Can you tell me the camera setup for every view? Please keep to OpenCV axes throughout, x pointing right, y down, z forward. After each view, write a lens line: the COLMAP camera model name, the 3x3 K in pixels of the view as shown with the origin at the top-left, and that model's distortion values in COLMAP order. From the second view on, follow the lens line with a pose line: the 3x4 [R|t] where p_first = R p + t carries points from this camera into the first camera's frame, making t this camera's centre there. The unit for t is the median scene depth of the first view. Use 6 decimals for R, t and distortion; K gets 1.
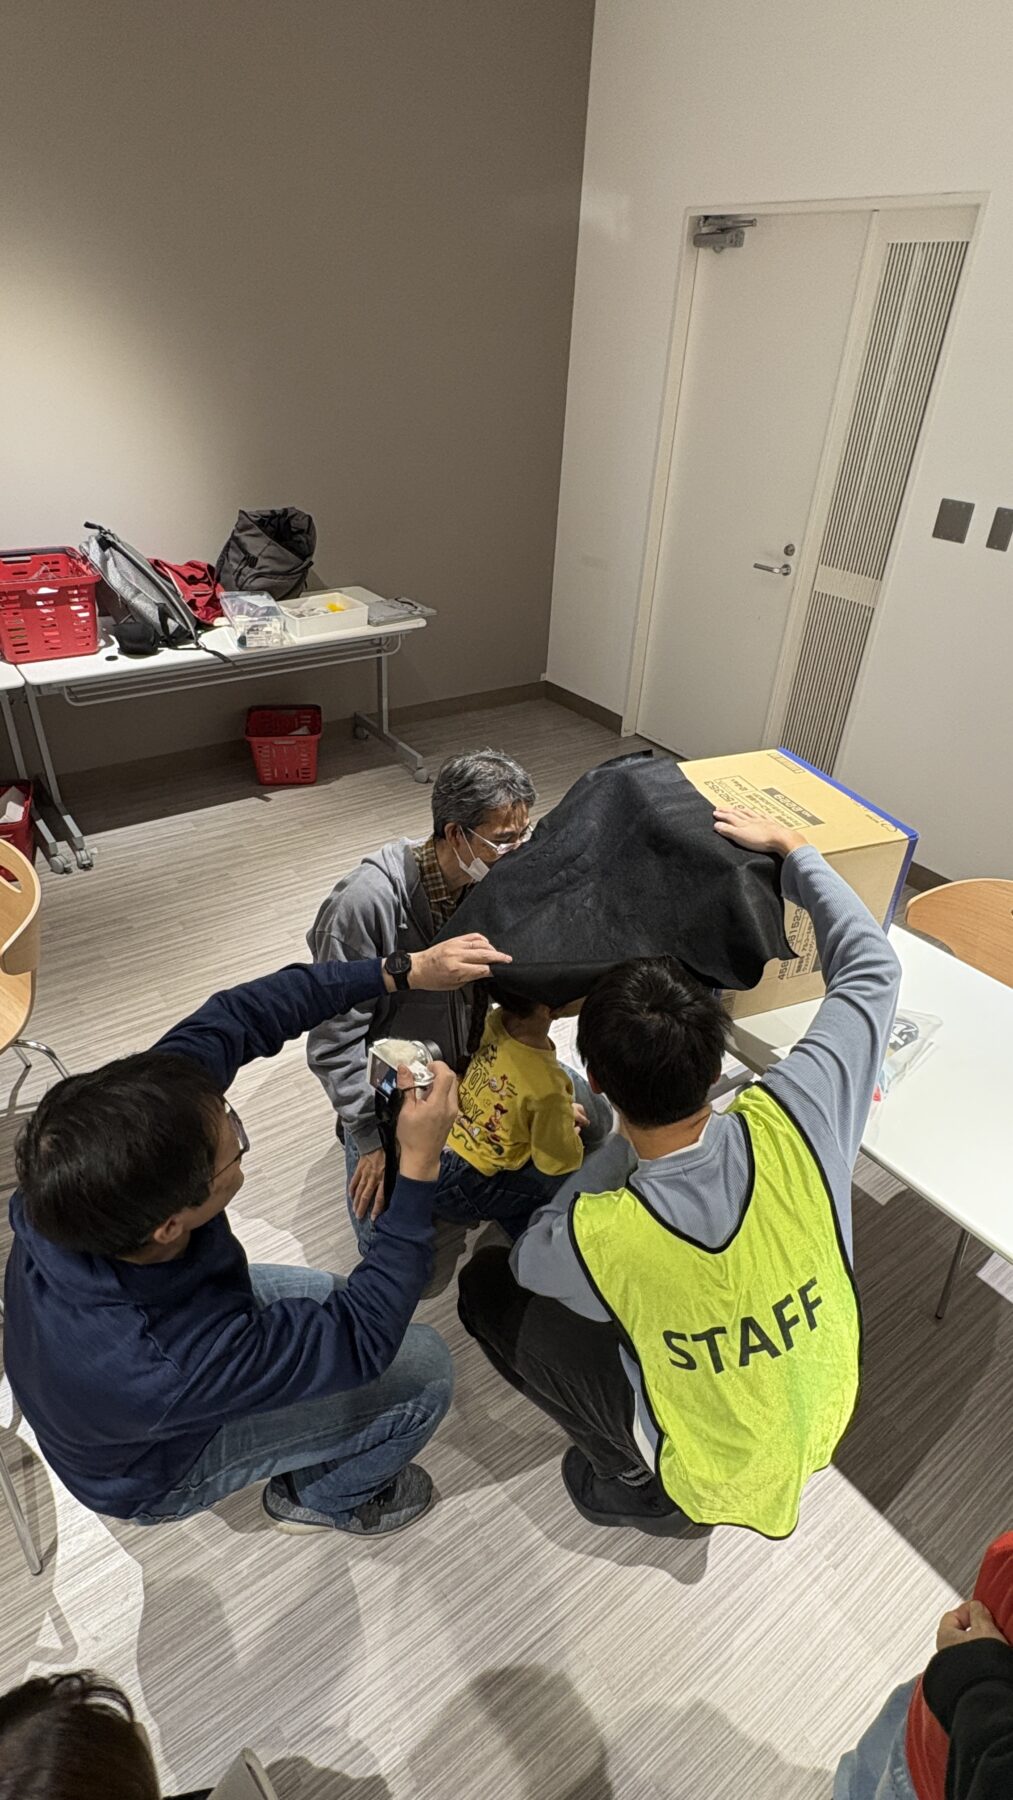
lens RADIAL K [[928.2, 0, 506.5], [0, 928.2, 900.0], [0, 0, 1]] dist [0.000797, 0.000259]
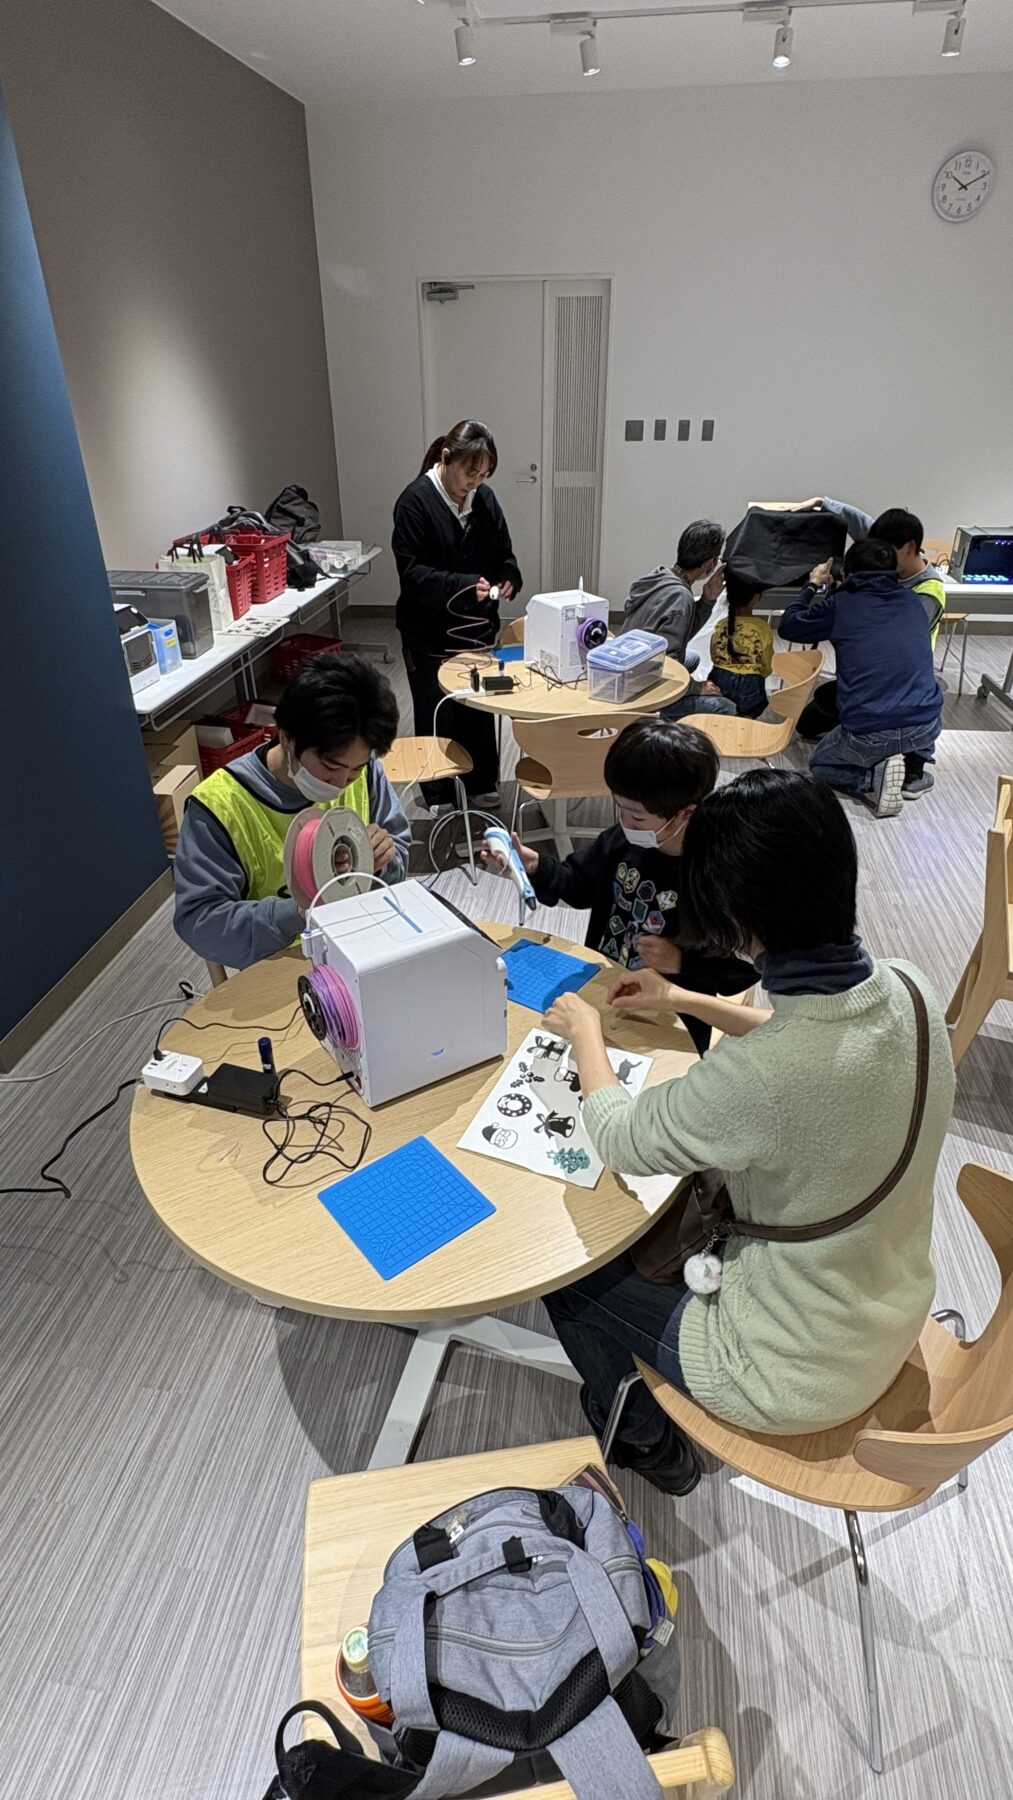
lens RADIAL K [[928.2, 0, 506.5], [0, 928.2, 900.0], [0, 0, 1]] dist [0.000797, 0.000259]
pose [[0.695170, -0.411772, 0.589222, -1.154310], [0.422205, 0.897284, 0.128938, 0.114041], [-0.581793, 0.159139, 0.797617, -0.252145]]
